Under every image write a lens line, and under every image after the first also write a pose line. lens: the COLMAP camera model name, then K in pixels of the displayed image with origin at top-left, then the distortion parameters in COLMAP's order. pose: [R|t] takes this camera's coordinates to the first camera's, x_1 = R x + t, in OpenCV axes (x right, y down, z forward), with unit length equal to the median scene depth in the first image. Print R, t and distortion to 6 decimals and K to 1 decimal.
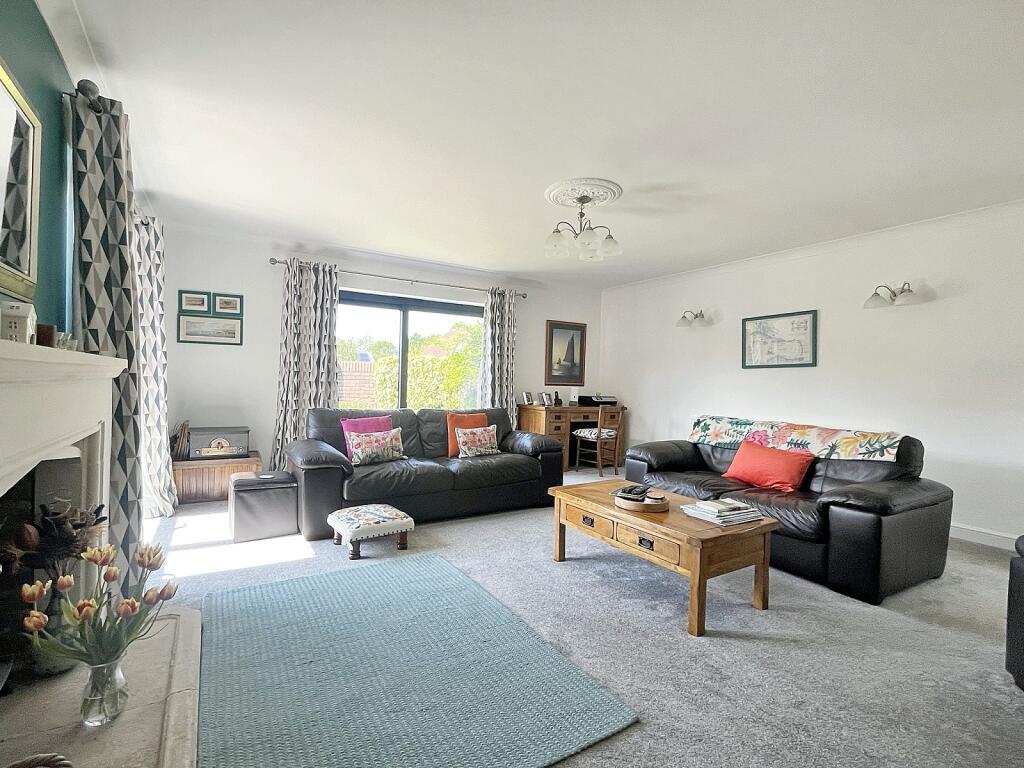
lens RADIAL K [[476.8, 0, 514.0], [0, 476.8, 386.8], [0, 0, 1]] dist [-0.001527, 0.001973]
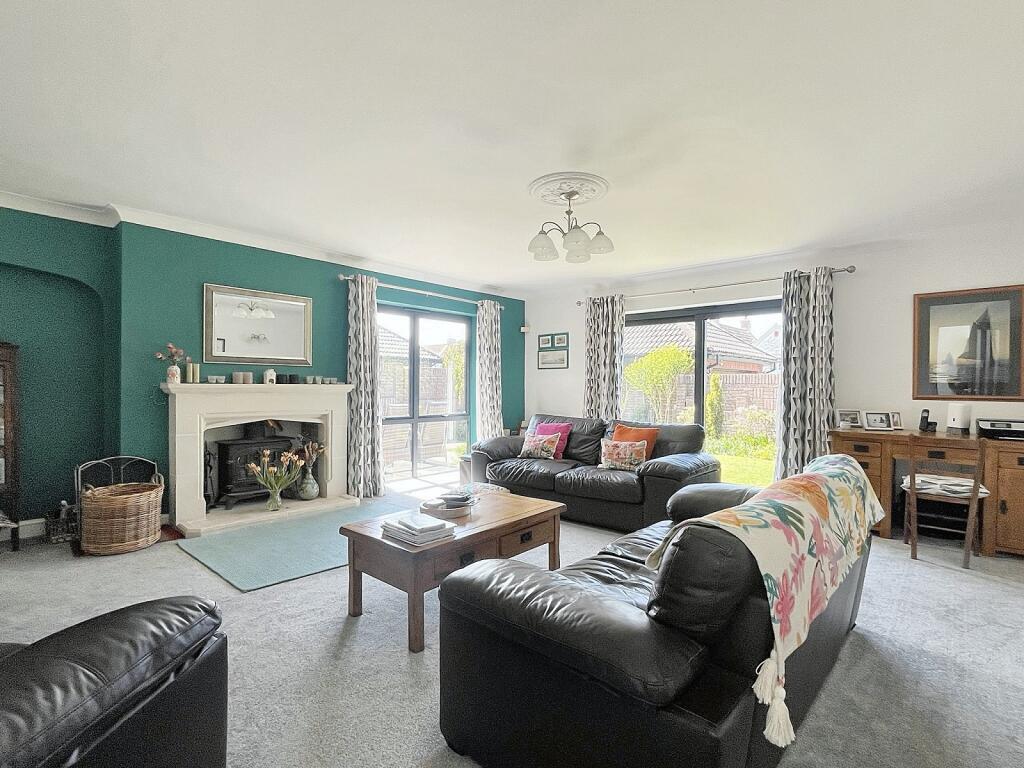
lens RADIAL K [[476.8, 0, 515.5], [0, 476.8, 384.5], [0, 0, 1]] dist [-0.001527, 0.001973]
pose [[0.308328, -0.025465, -0.950939, 0.629519], [-0.011320, 0.999473, -0.030435, 0.002179], [0.951213, 0.020148, 0.307877, 0.397878]]
